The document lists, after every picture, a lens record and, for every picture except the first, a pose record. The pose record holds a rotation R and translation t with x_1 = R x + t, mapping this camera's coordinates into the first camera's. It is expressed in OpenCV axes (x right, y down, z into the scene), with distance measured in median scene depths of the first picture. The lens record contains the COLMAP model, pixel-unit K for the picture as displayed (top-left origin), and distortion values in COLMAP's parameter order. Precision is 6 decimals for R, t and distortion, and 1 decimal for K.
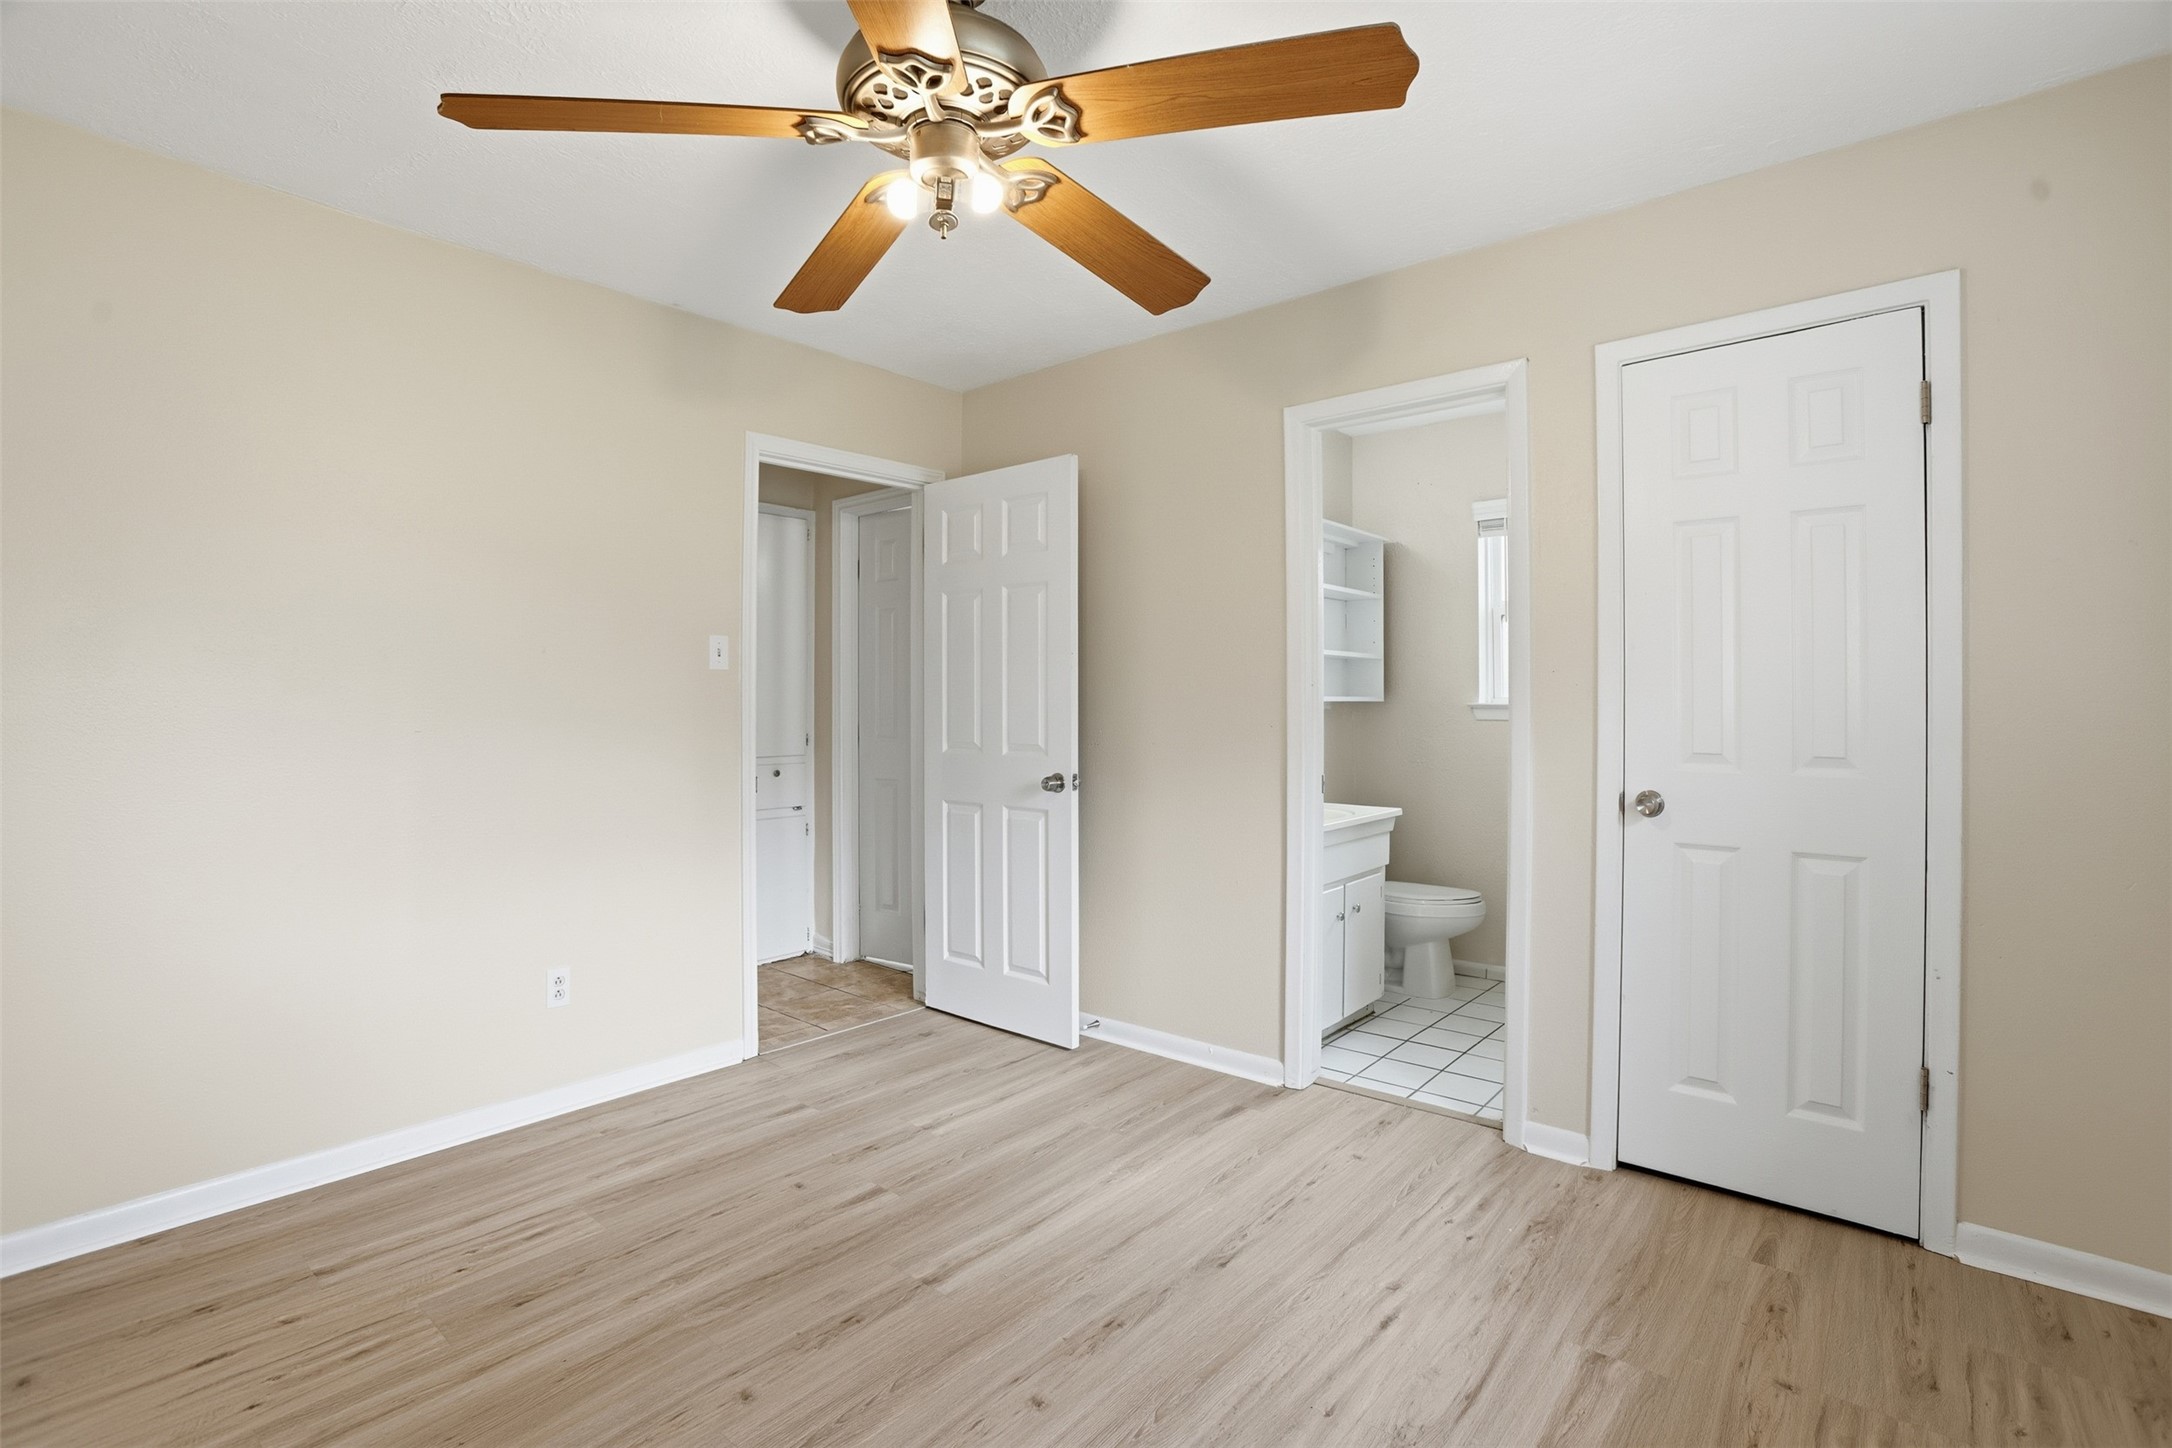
lens RADIAL K [[1012.9, 0, 1086.0], [0, 1012.9, 724.0], [0, 0, 1]] dist [-0.043007, 0.000904]
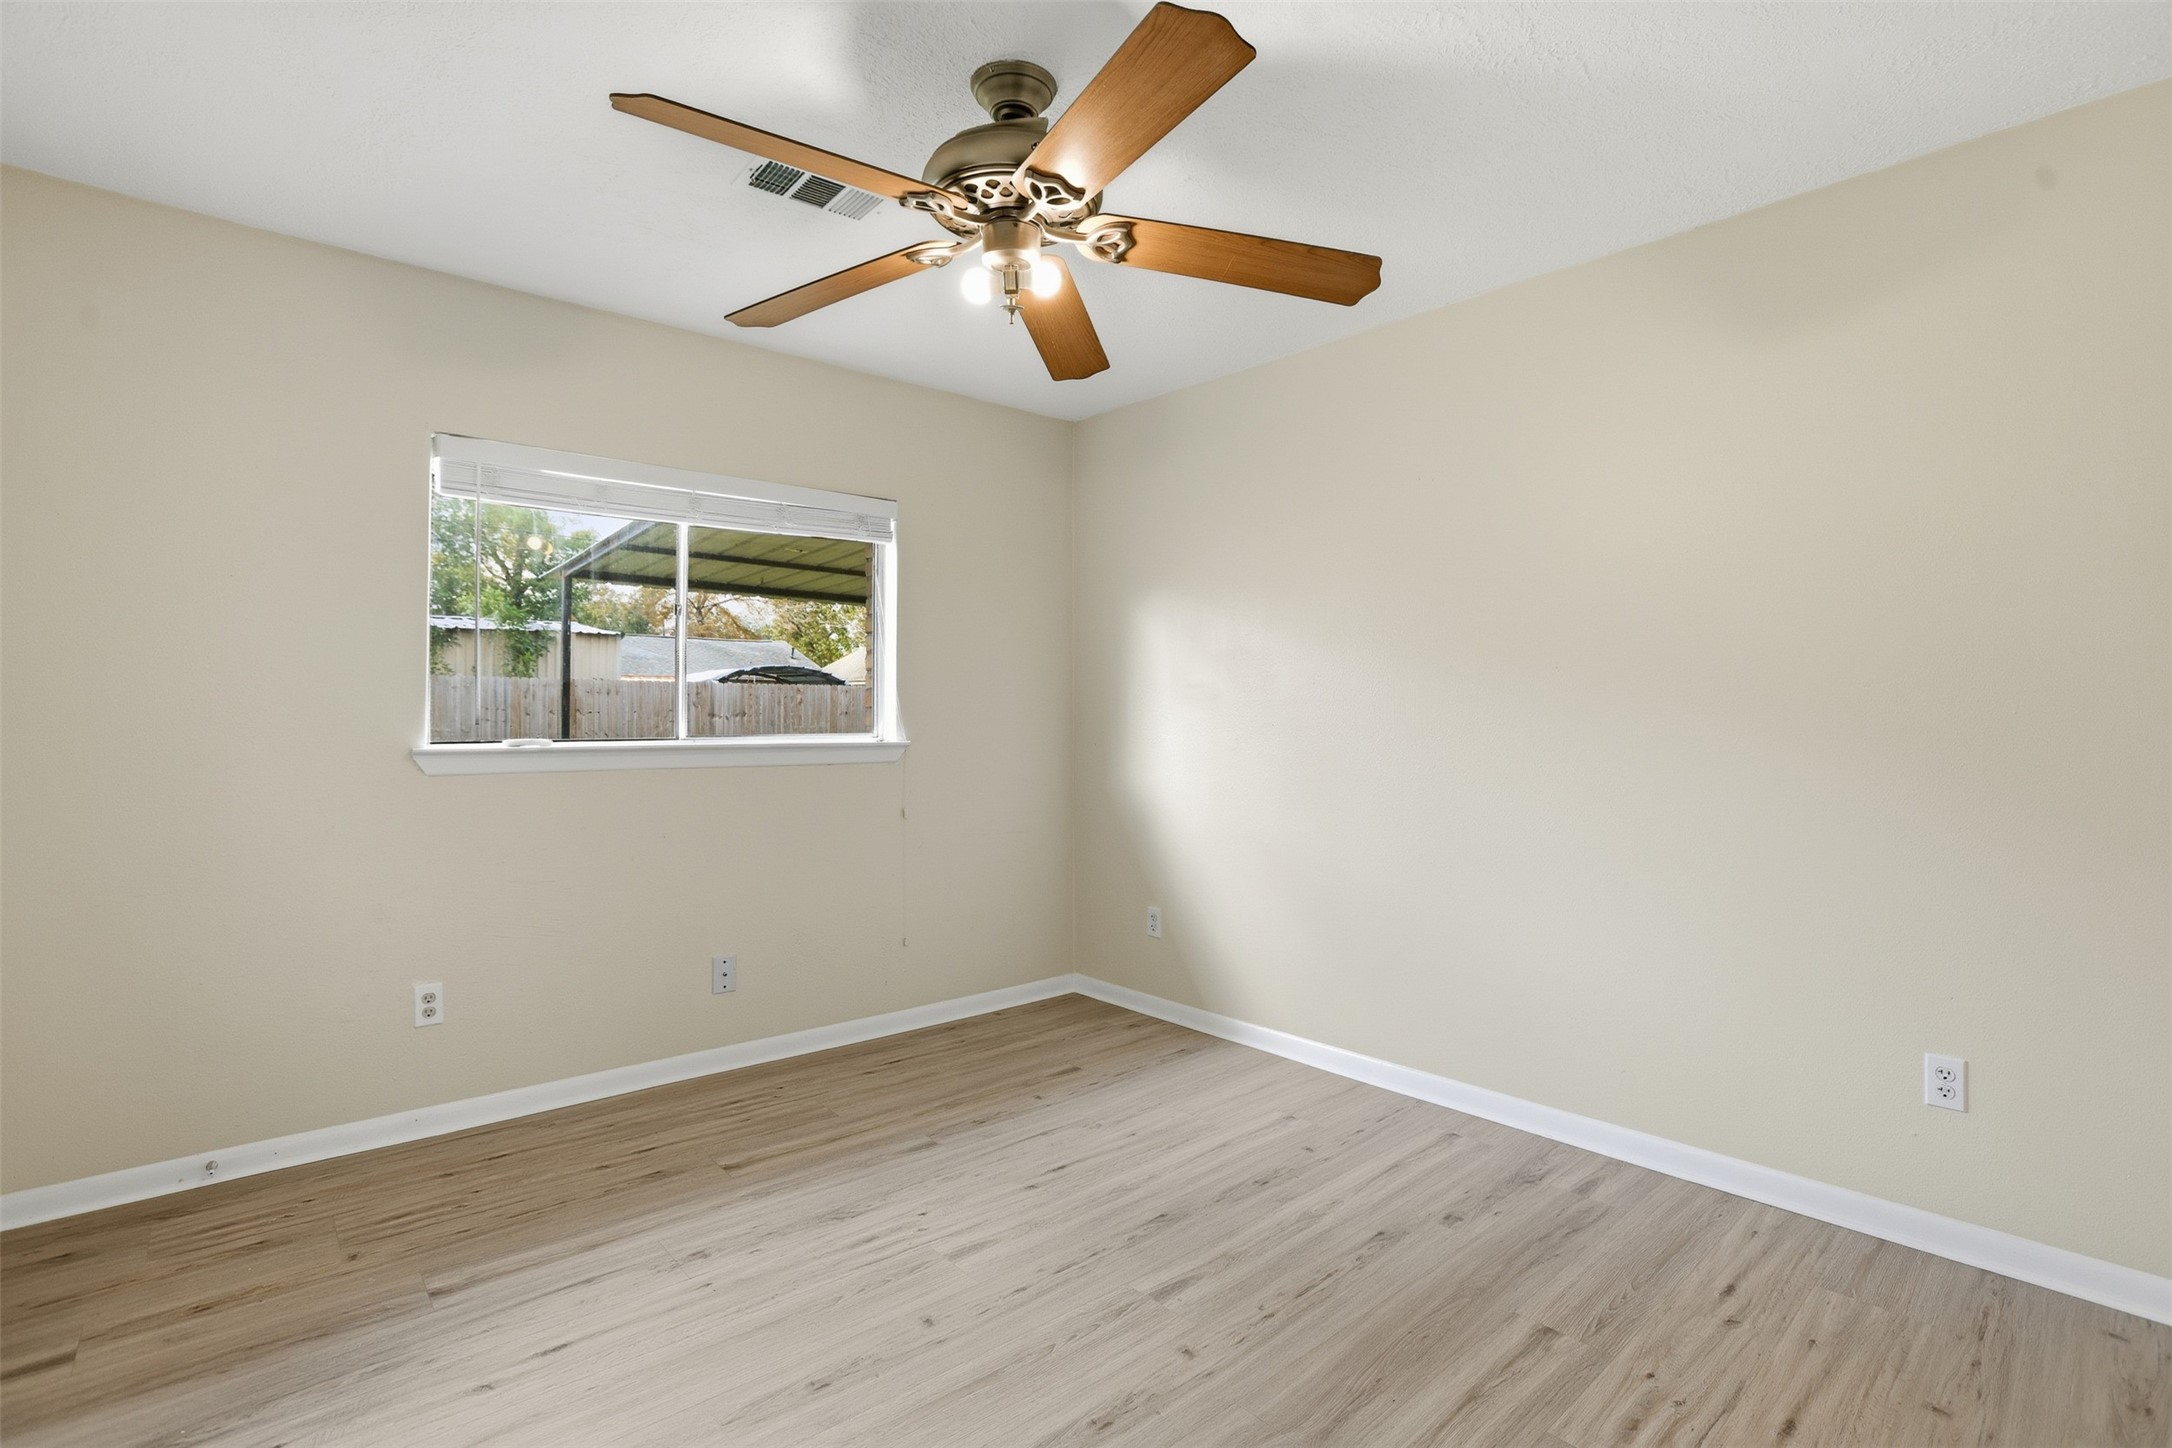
lens RADIAL K [[1012.9, 0, 1086.0], [0, 1012.9, 724.0], [0, 0, 1]] dist [-0.043007, 0.000904]
pose [[-0.990689, -0.004231, 0.136081, -0.372839], [-0.002040, 0.999866, 0.016231, -0.027182], [-0.136132, 0.015802, -0.990565, 2.047689]]
